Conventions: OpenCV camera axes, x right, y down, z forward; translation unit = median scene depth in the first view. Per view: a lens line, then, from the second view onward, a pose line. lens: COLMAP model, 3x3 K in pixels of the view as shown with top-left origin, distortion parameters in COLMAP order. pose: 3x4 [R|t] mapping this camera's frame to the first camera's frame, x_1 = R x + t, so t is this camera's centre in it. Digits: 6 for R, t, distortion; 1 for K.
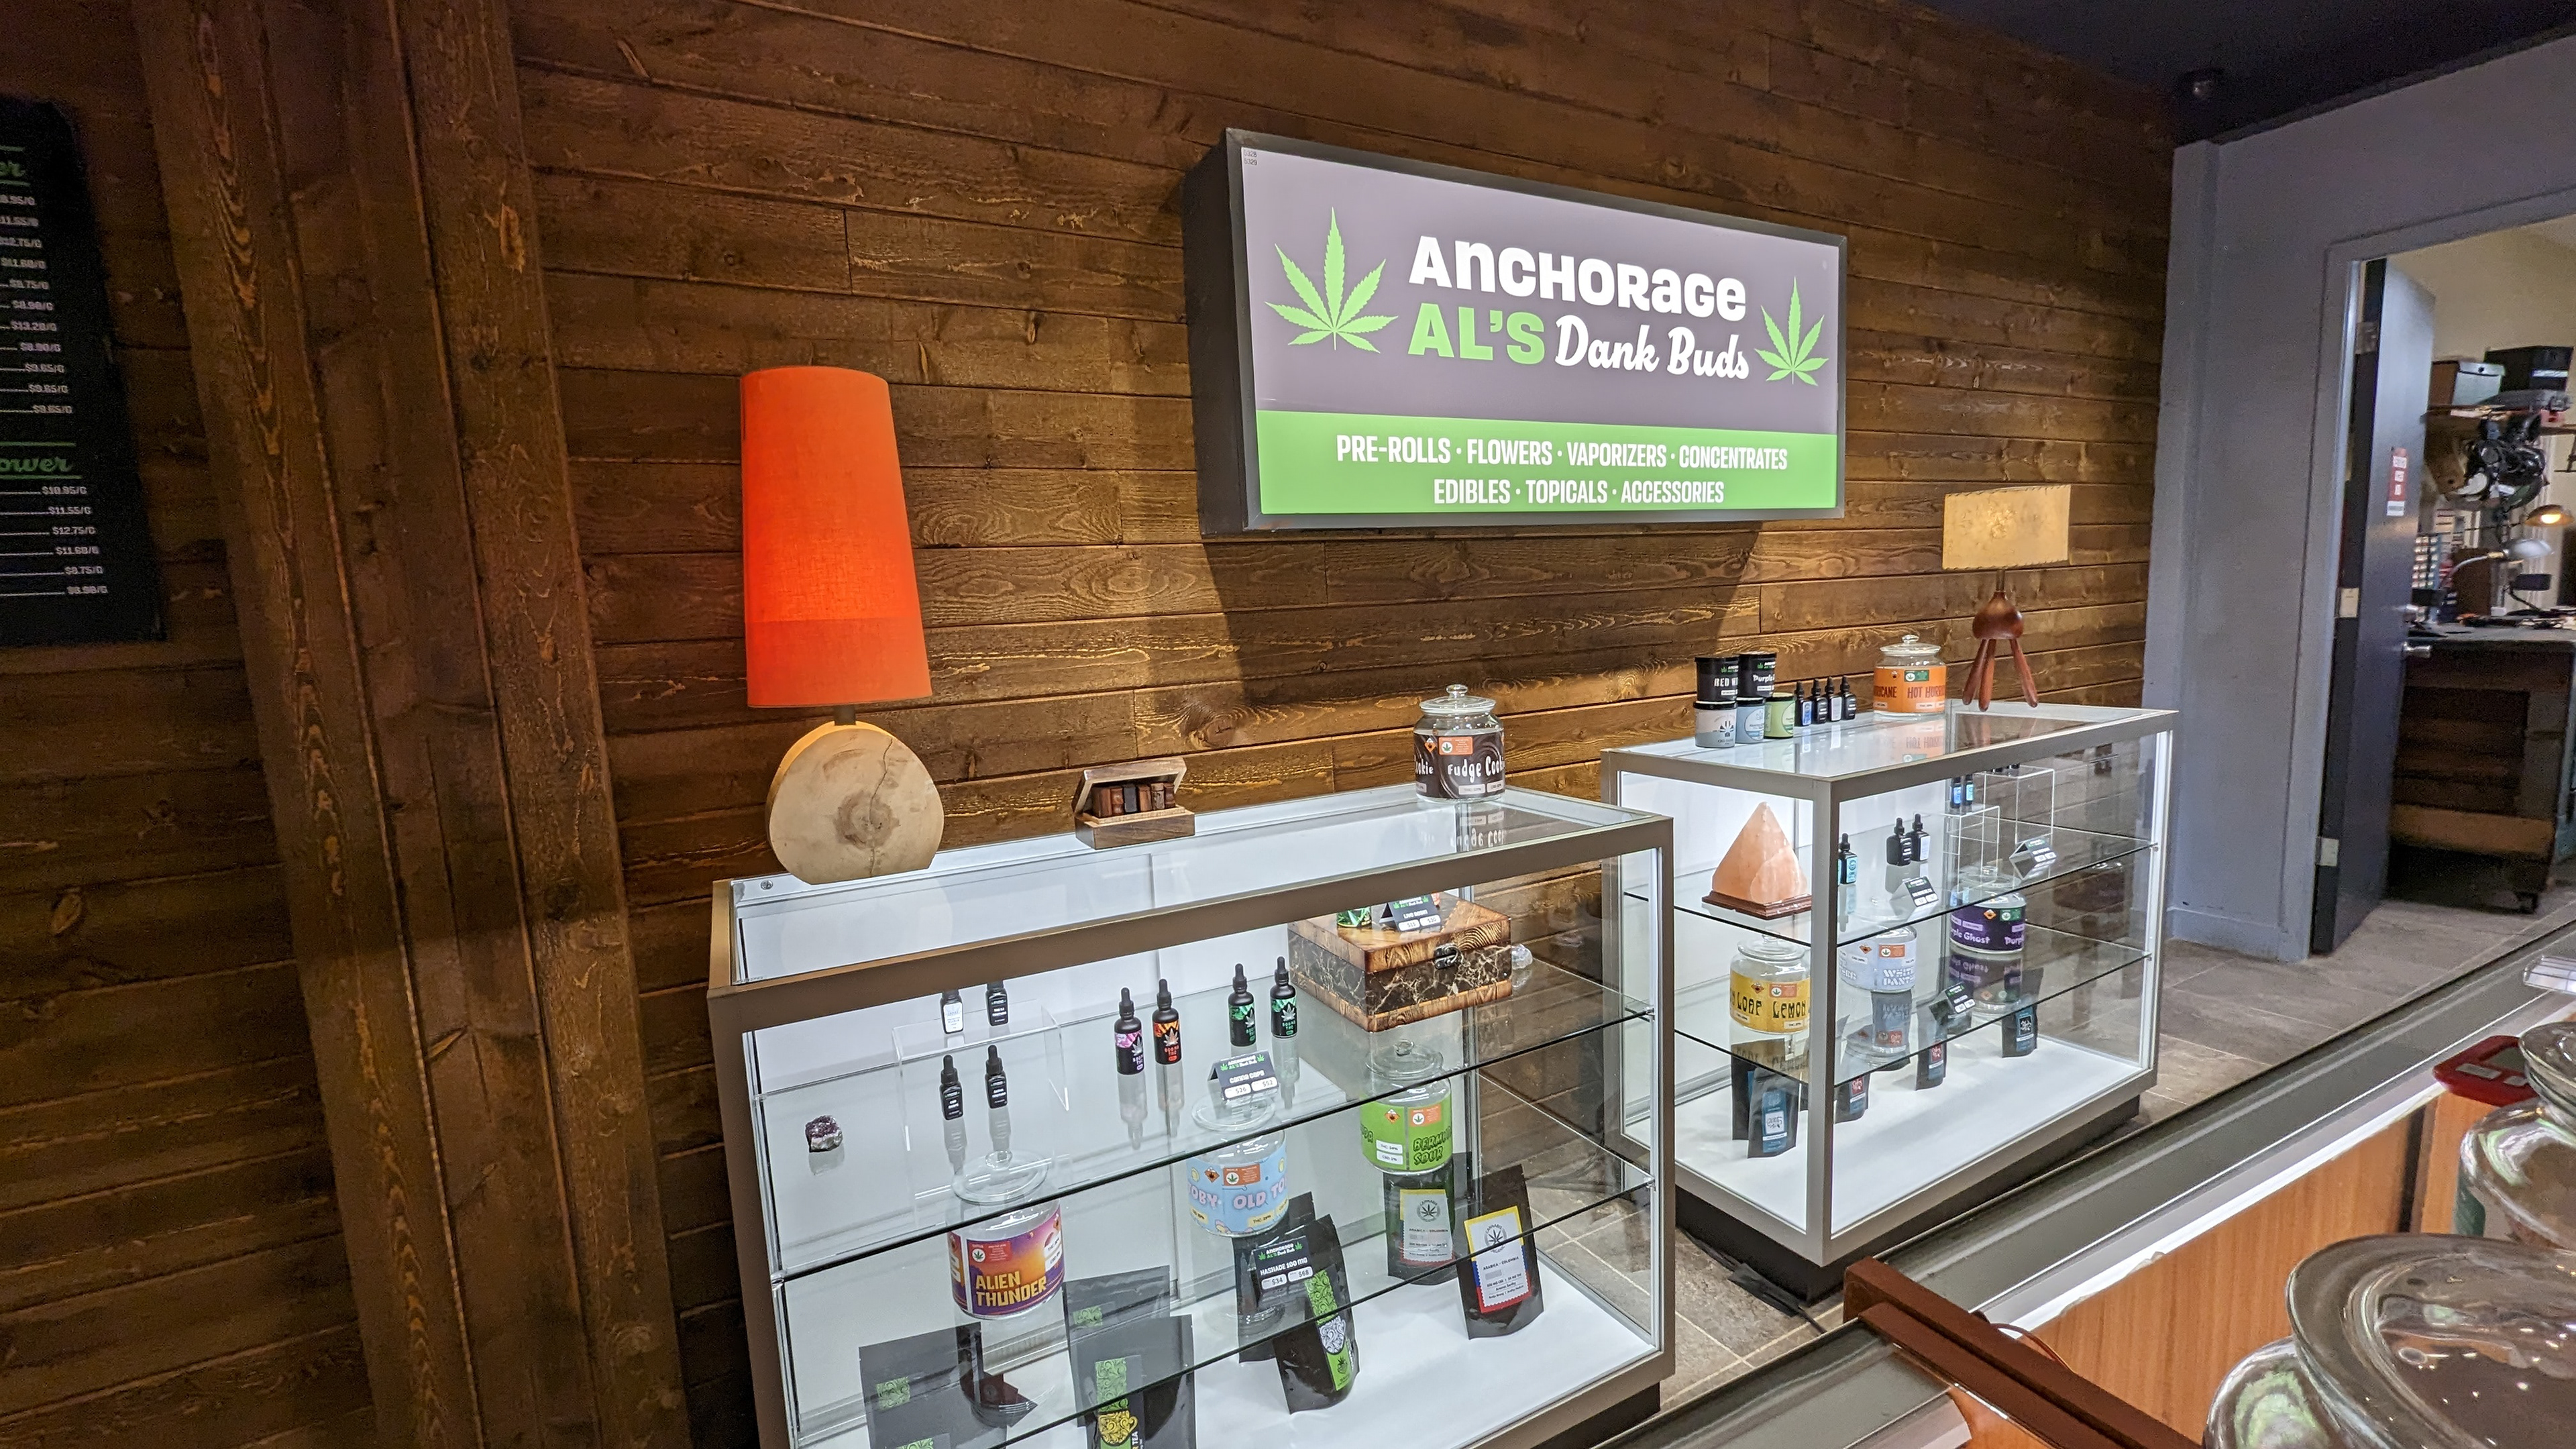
lens RADIAL K [[1048.6, 0, 1288.0], [0, 1048.6, 724.5], [0, 0, 1]] dist [0.000034, -0.000161]
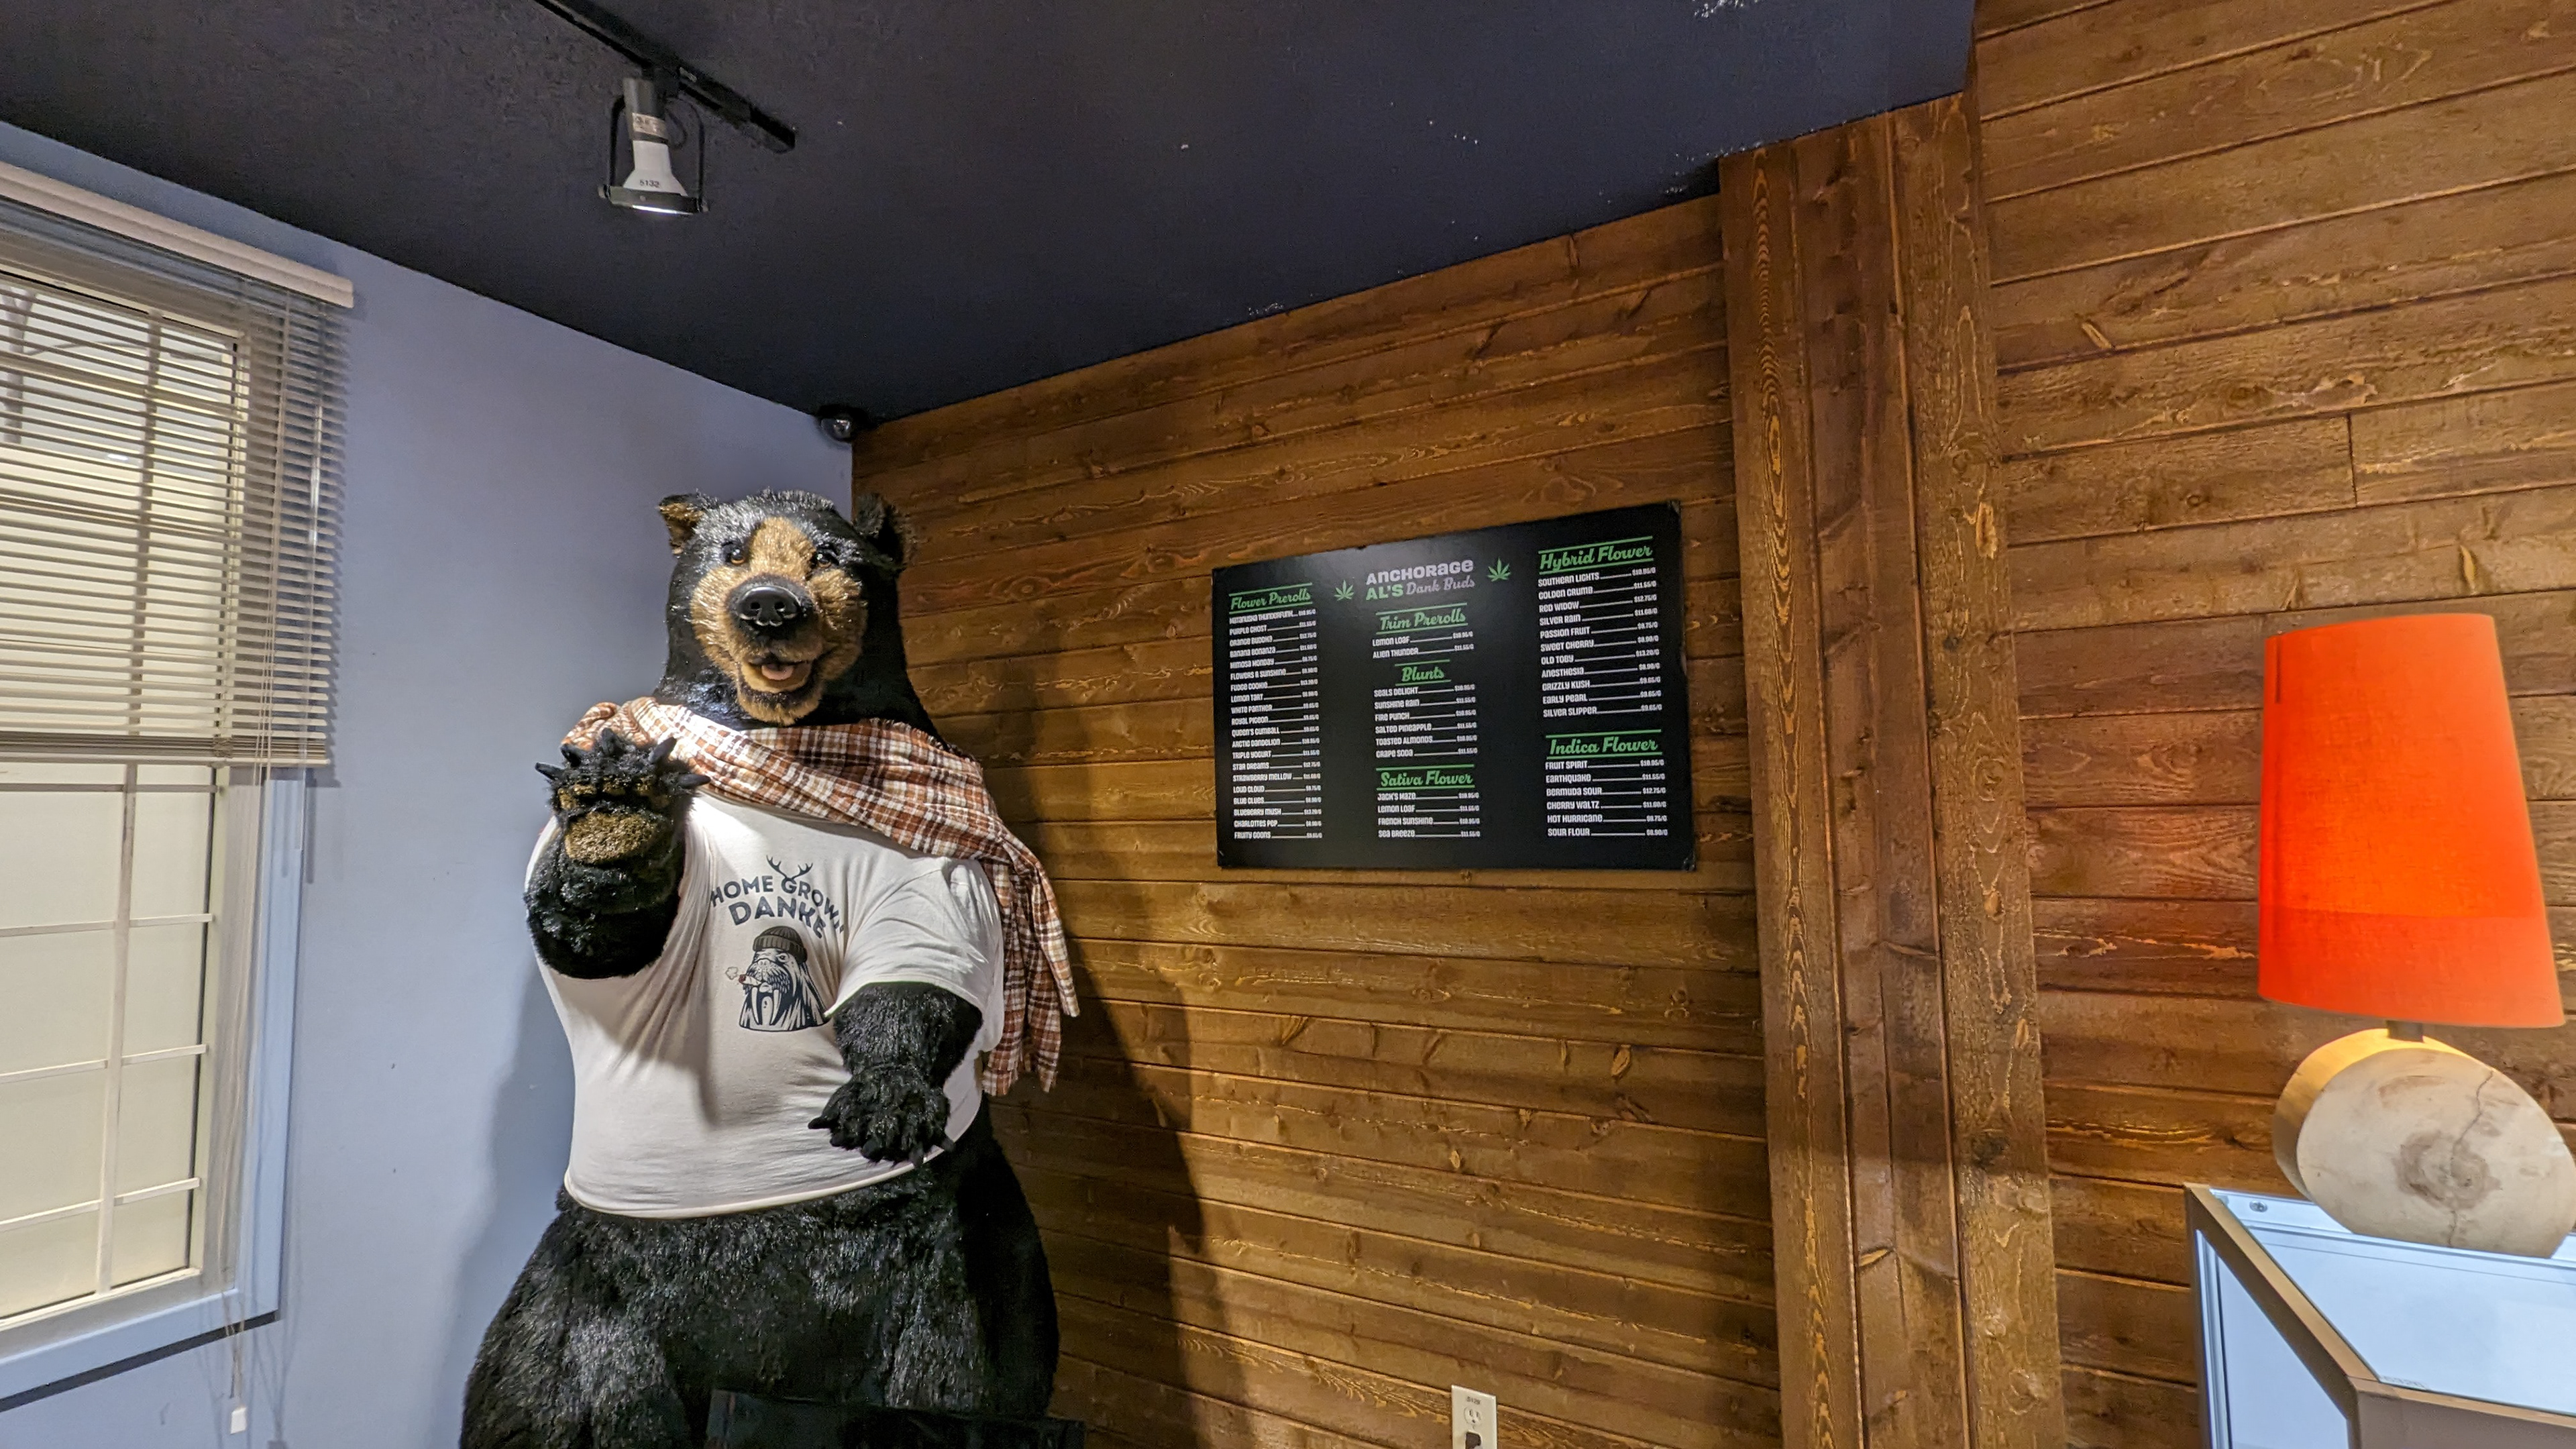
lens RADIAL K [[1048.6, 0, 1288.0], [0, 1048.6, 724.5], [0, 0, 1]] dist [0.000034, -0.000161]
pose [[0.563505, -0.028178, -0.825632, -0.239011], [-0.102147, 0.989372, -0.103483, -0.068423], [0.819774, 0.142649, 0.554637, -0.181036]]
